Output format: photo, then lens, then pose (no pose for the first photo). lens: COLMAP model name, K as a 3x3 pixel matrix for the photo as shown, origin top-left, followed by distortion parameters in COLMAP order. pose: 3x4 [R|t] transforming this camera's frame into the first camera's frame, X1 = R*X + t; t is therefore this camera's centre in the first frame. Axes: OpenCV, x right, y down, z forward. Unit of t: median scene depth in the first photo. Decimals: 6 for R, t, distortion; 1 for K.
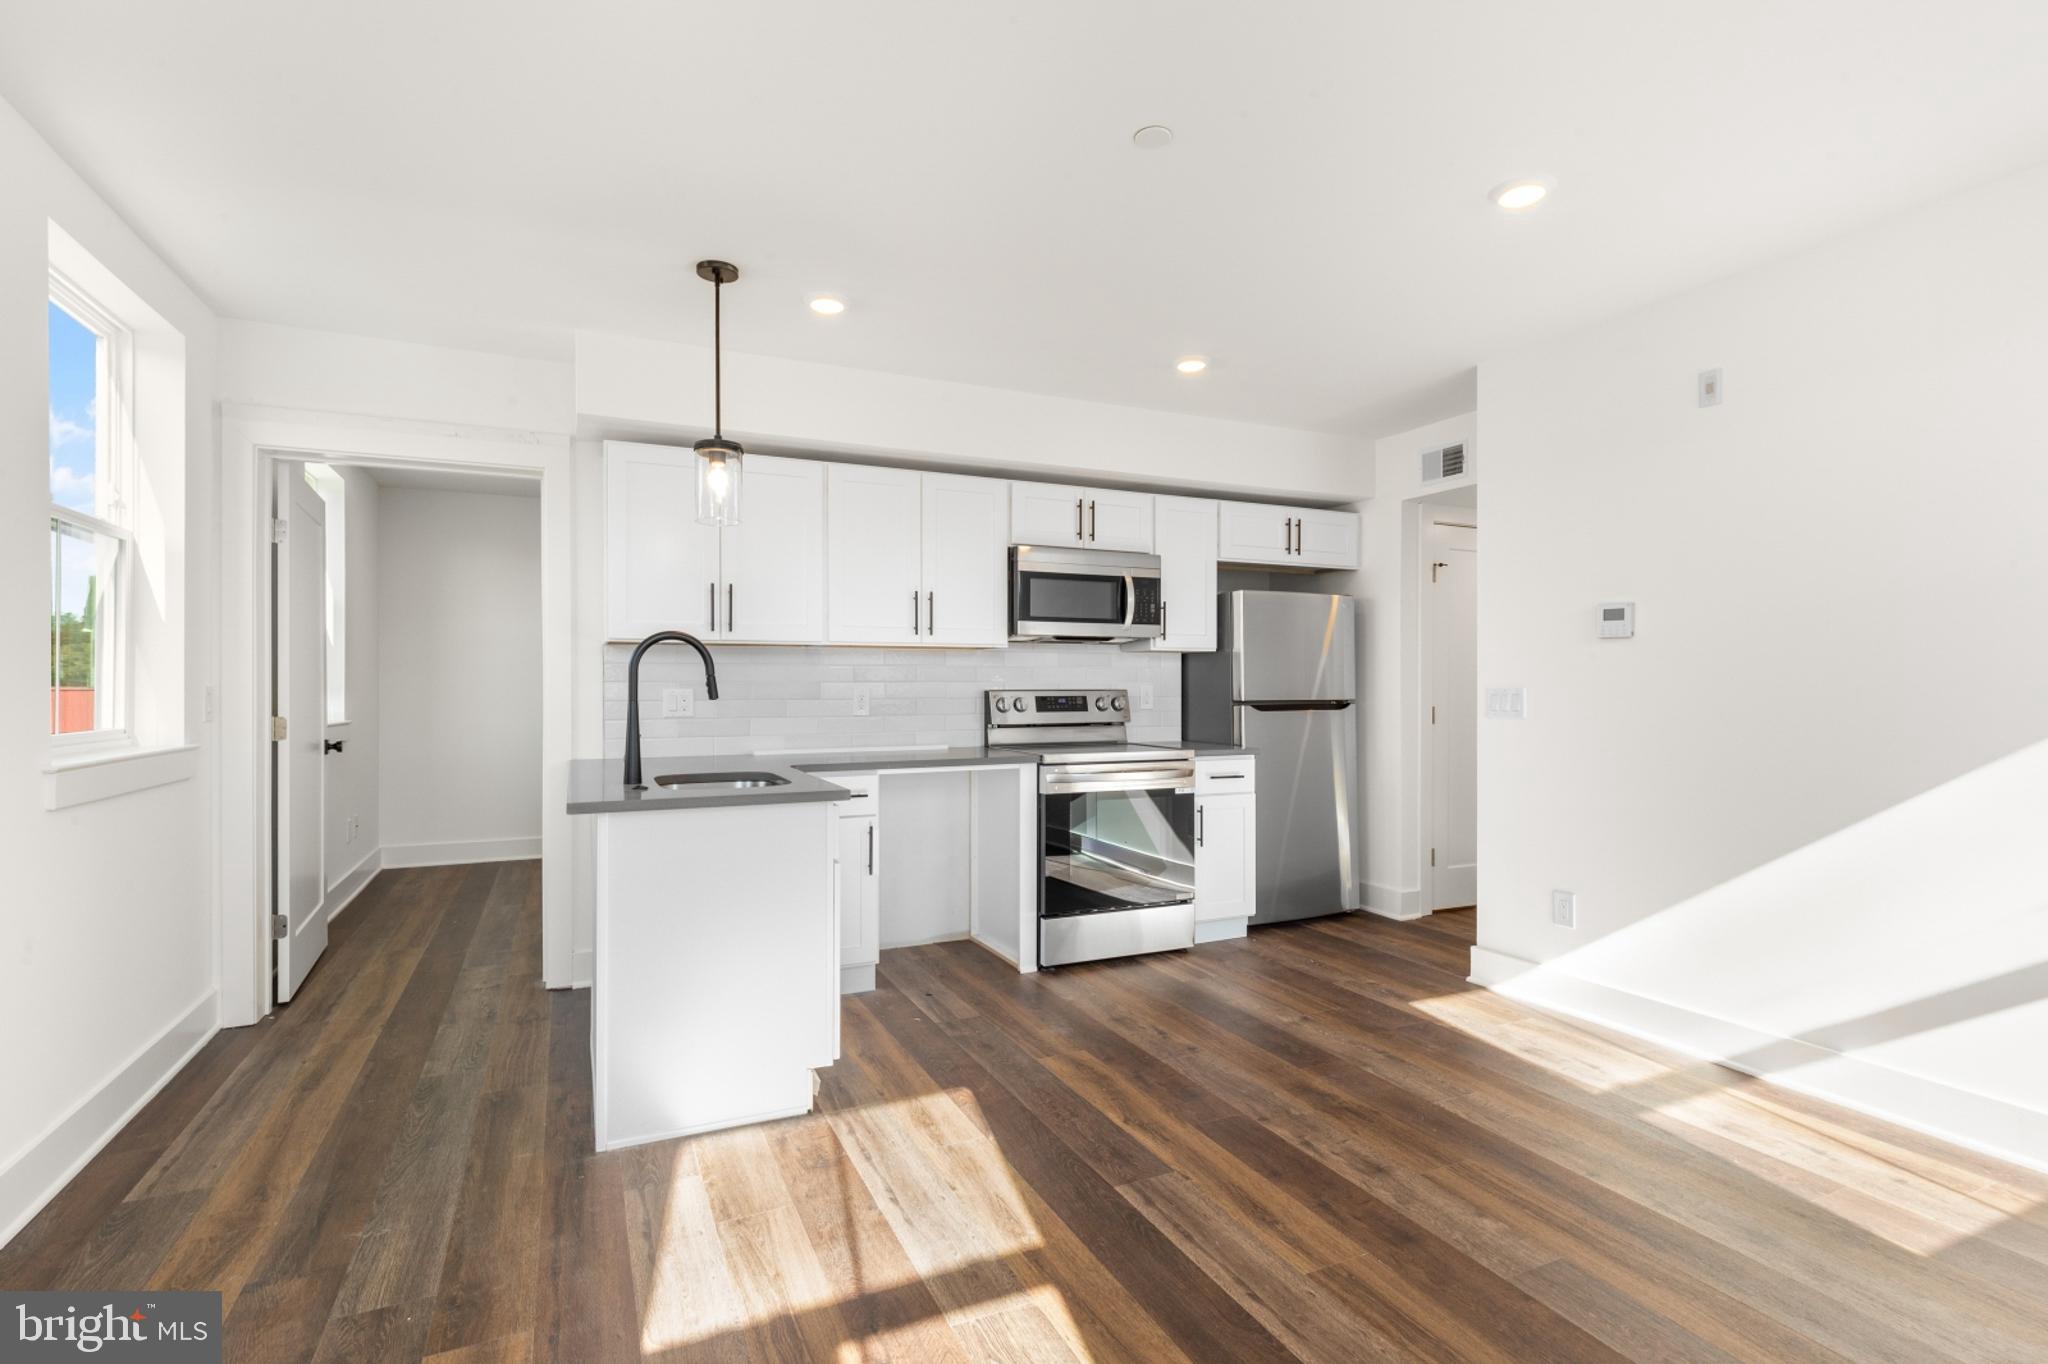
lens RADIAL K [[957.3, 0, 1024.0], [0, 957.3, 682.0], [0, 0, 1]] dist [0.003524, -0.000085]
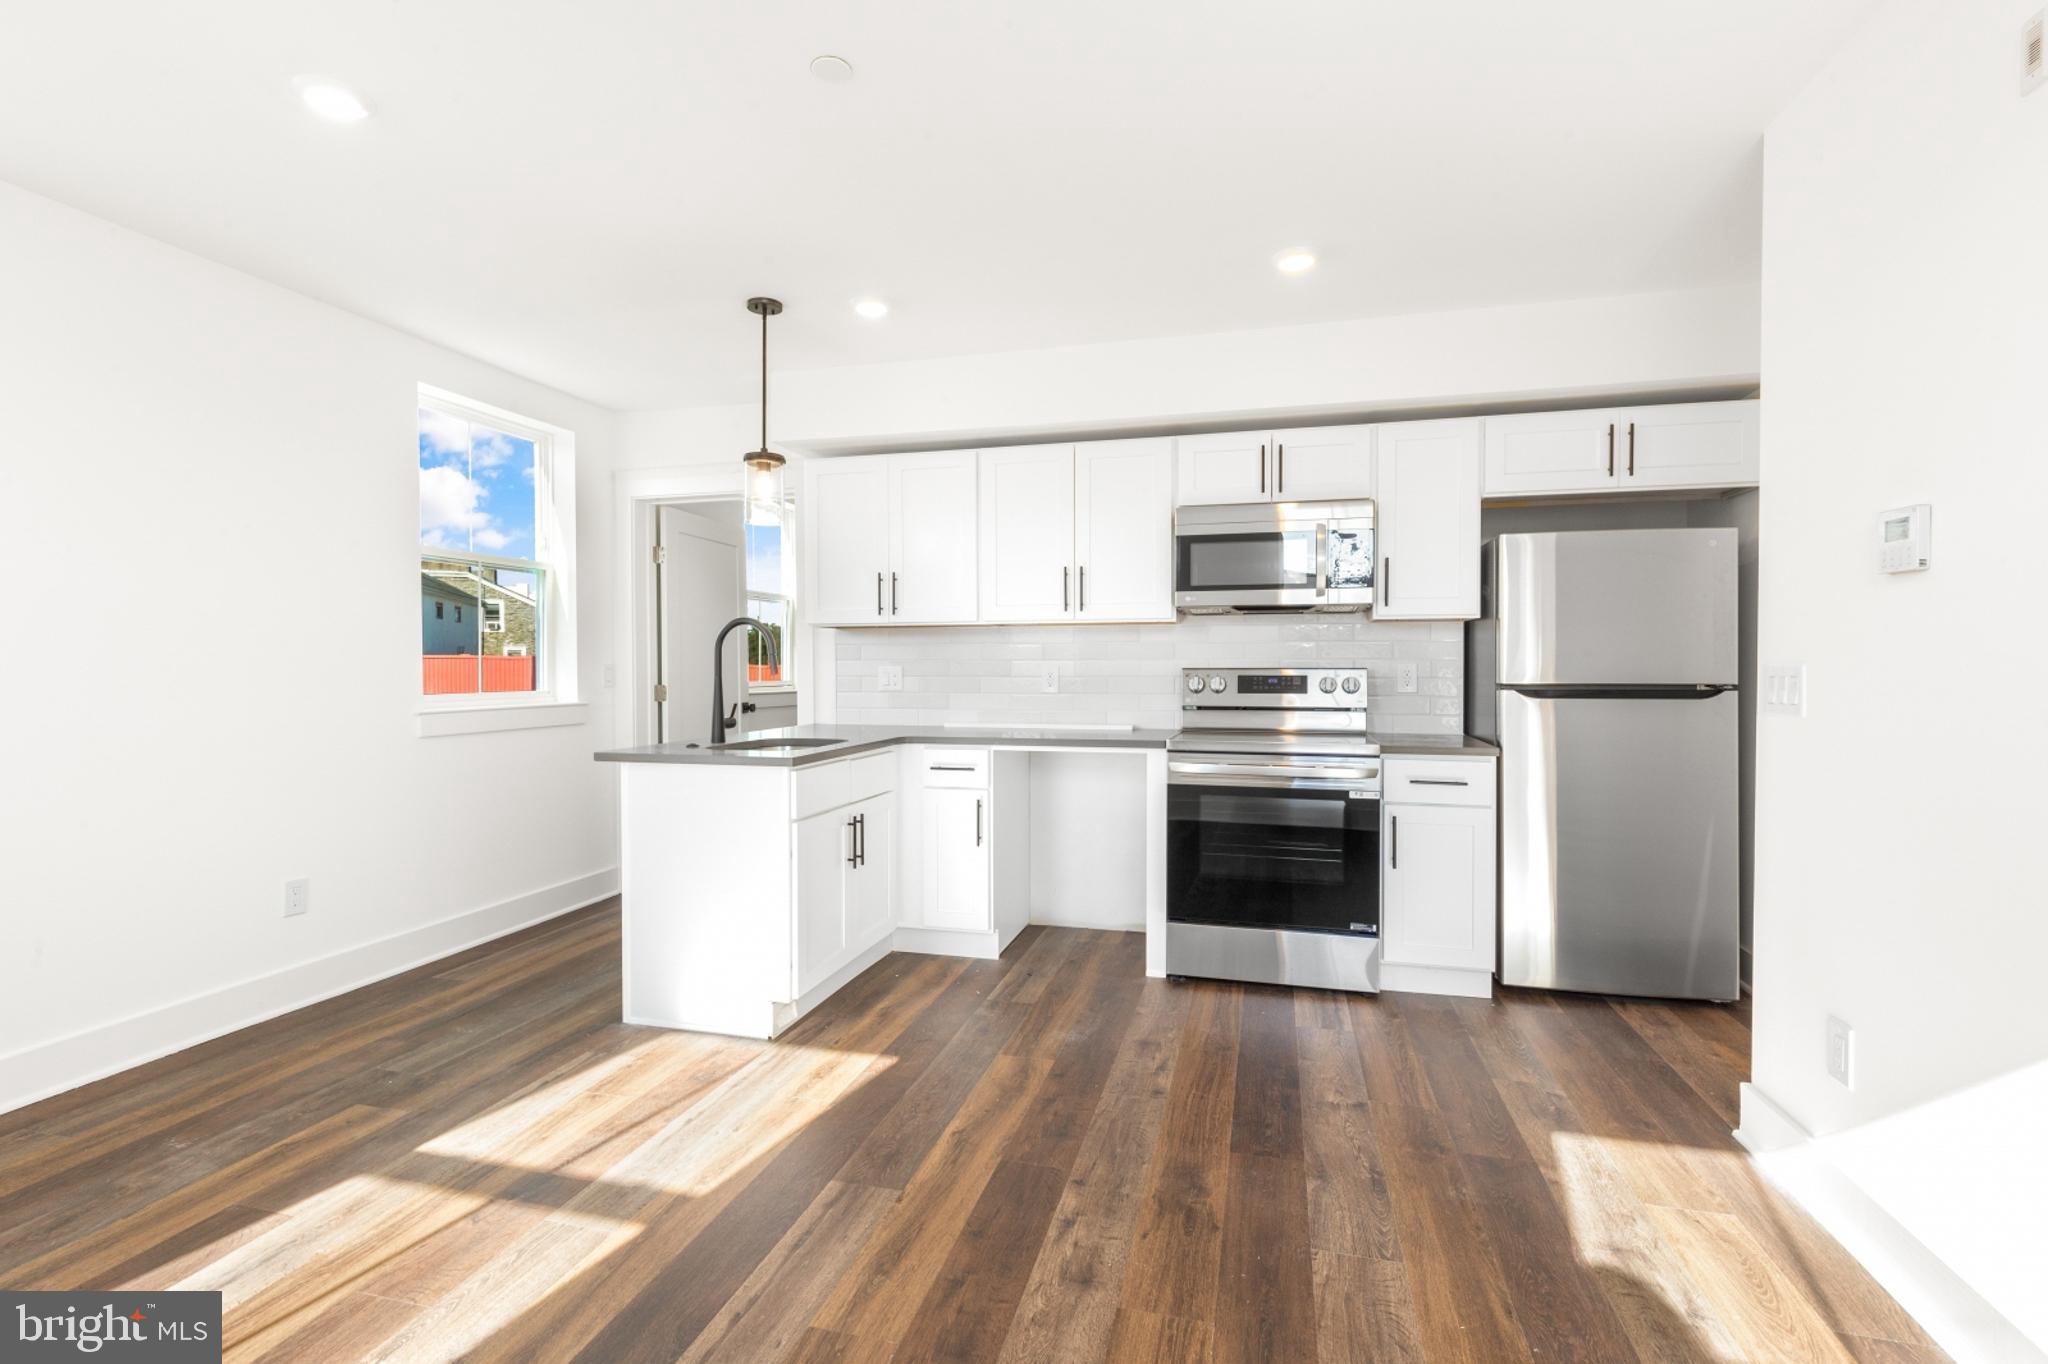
lens RADIAL K [[955.9, 0, 1023.7], [0, 955.9, 679.4], [0, 0, 1]] dist [-0.000129, -0.000432]
pose [[0.766343, 0.009466, -0.642361, 0.509284], [0.002814, 0.999832, 0.018091, 0.002679], [0.642425, -0.015672, 0.766188, 0.233037]]
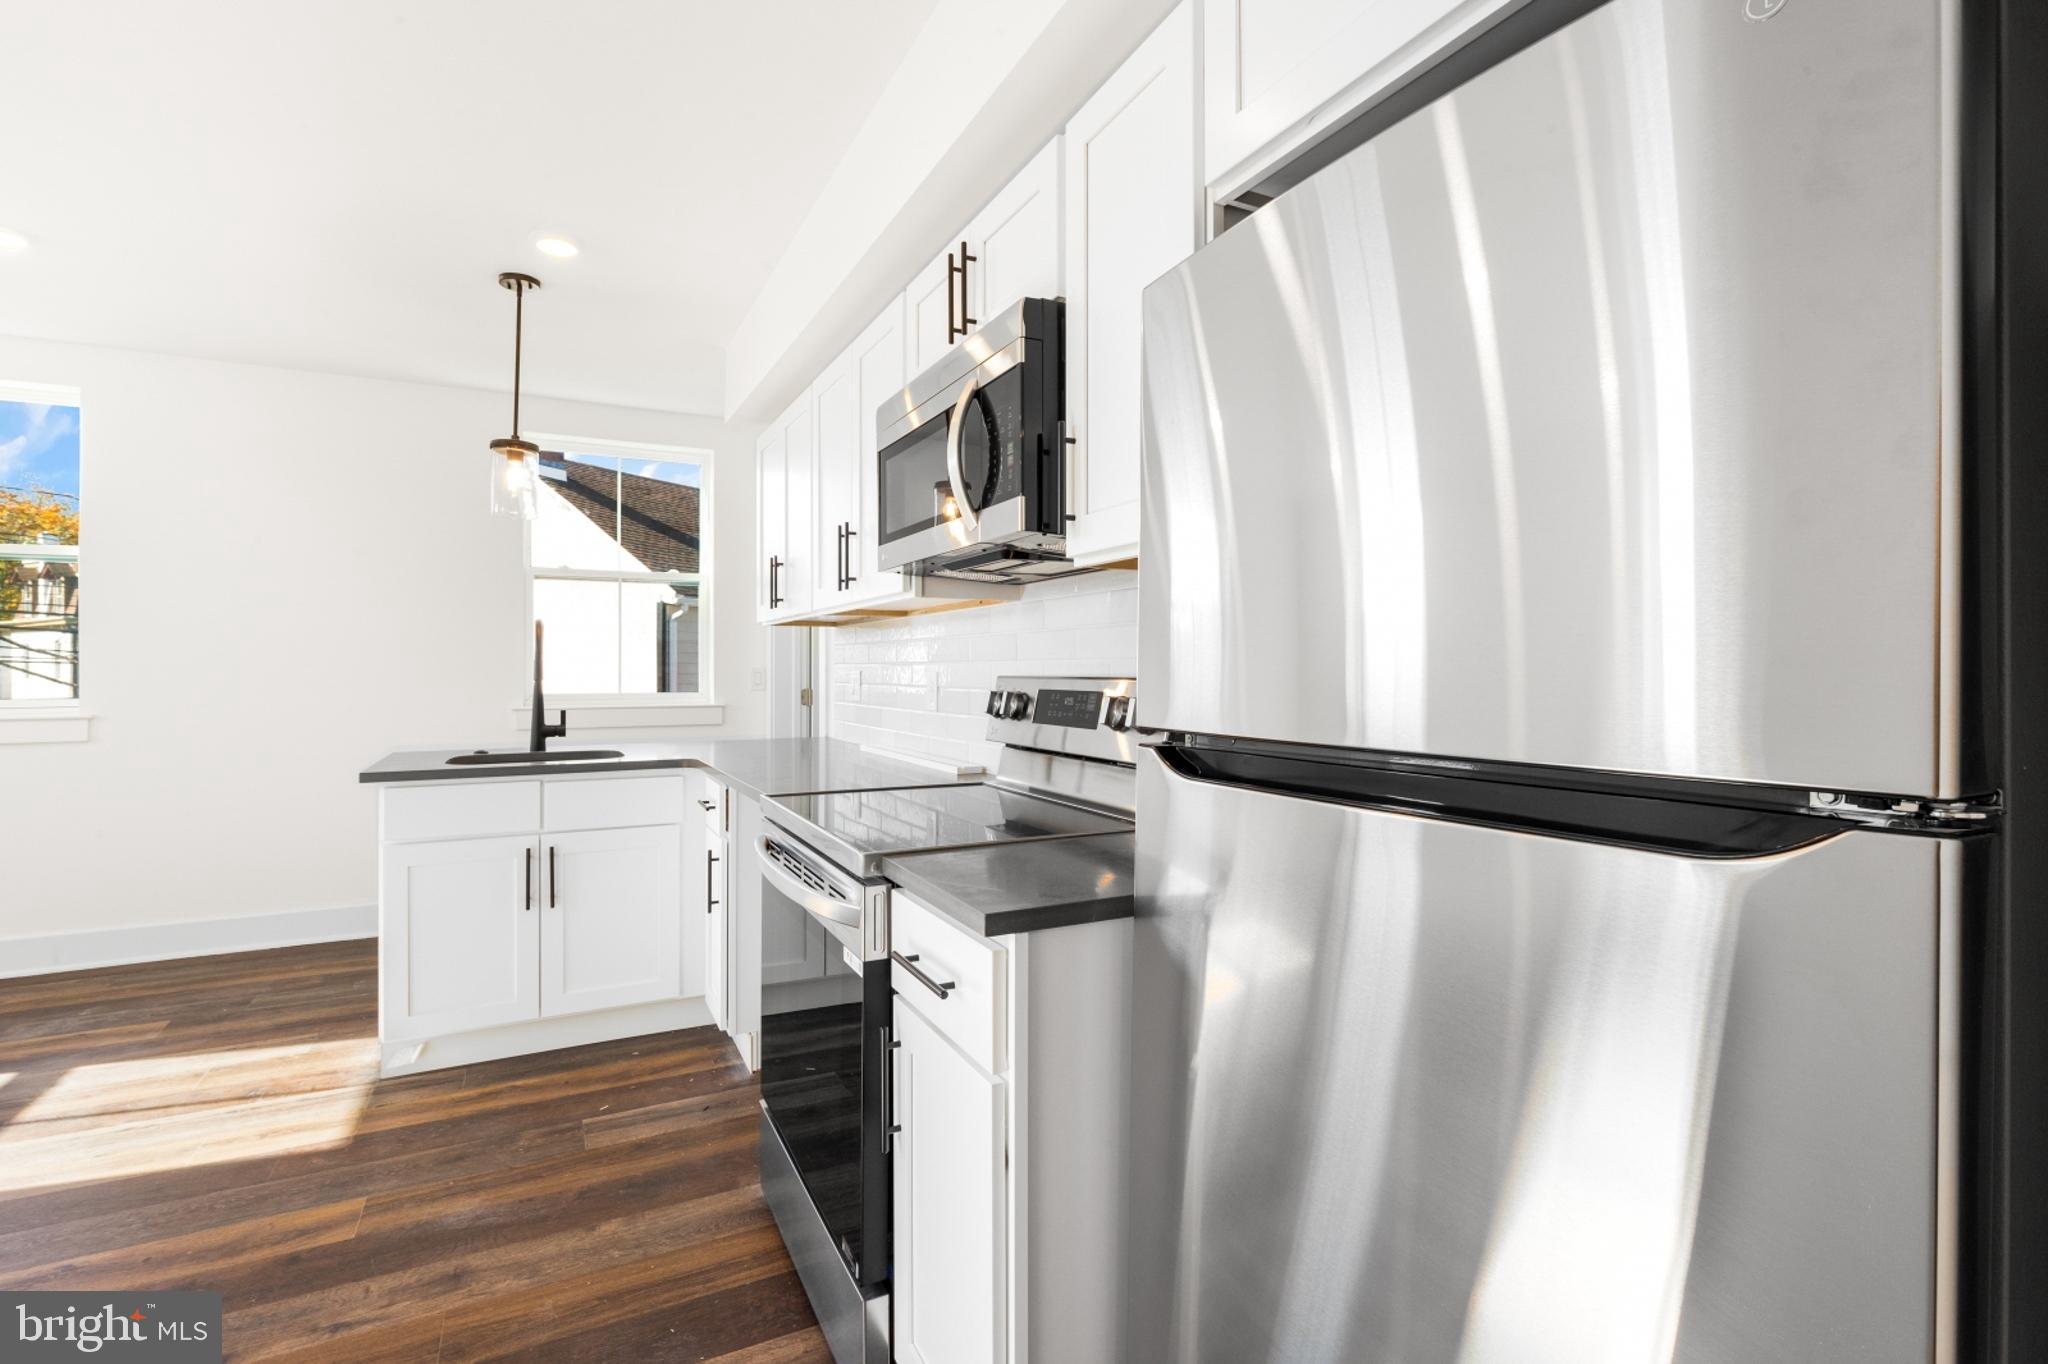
lens RADIAL K [[947.8, 0, 1021.9], [0, 947.8, 662.5], [0, 0, 1]] dist [-0.001975, -0.000698]
pose [[0.032605, -0.003480, -0.999462, 0.580125], [0.003650, 0.999988, -0.003362, 0.002675], [0.999462, -0.003539, 0.032617, 1.164157]]
